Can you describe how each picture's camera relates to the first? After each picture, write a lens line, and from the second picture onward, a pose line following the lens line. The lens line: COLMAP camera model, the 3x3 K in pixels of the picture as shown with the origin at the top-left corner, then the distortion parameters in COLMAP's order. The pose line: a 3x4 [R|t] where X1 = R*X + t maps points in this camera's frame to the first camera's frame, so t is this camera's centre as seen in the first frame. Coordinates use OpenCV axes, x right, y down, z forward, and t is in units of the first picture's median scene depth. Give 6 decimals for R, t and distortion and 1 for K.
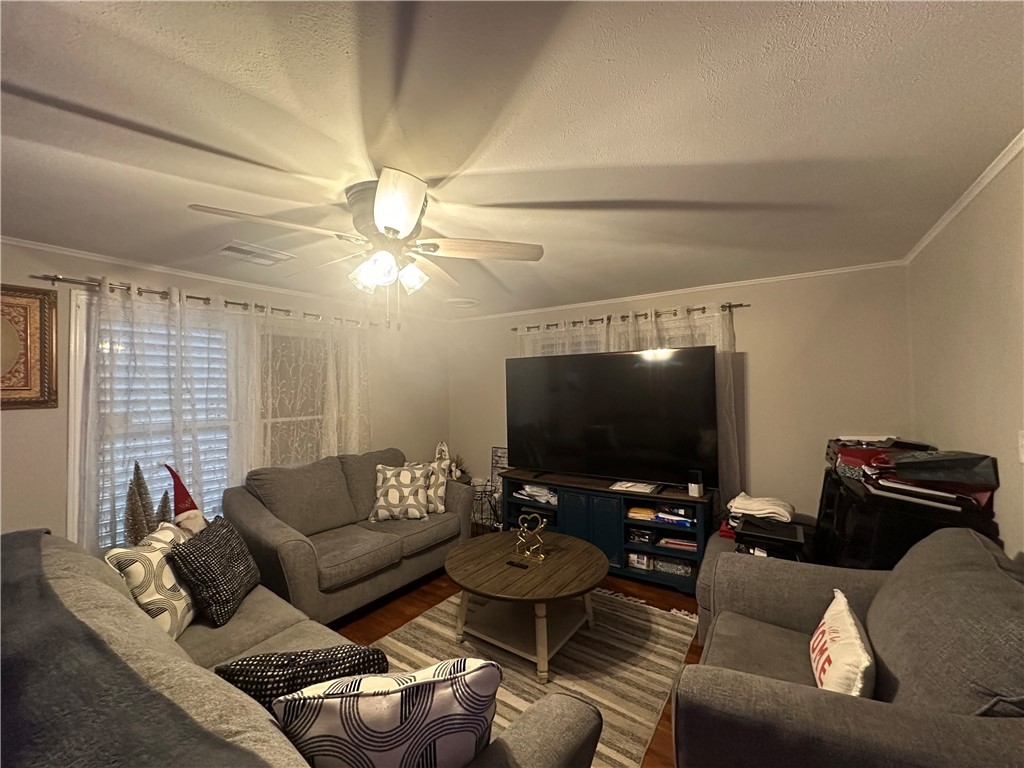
lens RADIAL K [[414.7, 0, 512.0], [0, 414.7, 384.0], [0, 0, 1]] dist [-0.000405, -0.000069]
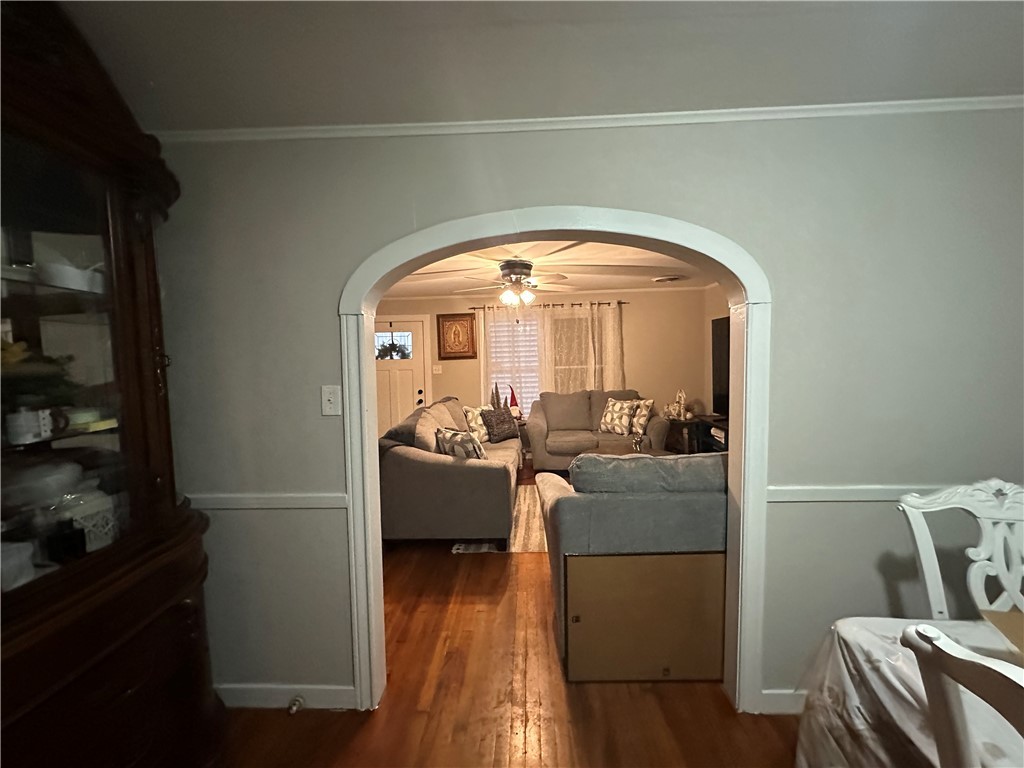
lens RADIAL K [[400.5, 0, 514.1], [0, 400.5, 382.0], [0, 0, 1]] dist [-0.001889, 0.000079]
pose [[0.538339, 0.038742, -0.841837, 0.868987], [0.023700, 0.997852, 0.061077, 0.041628], [0.842395, -0.052832, 0.536264, -0.106341]]
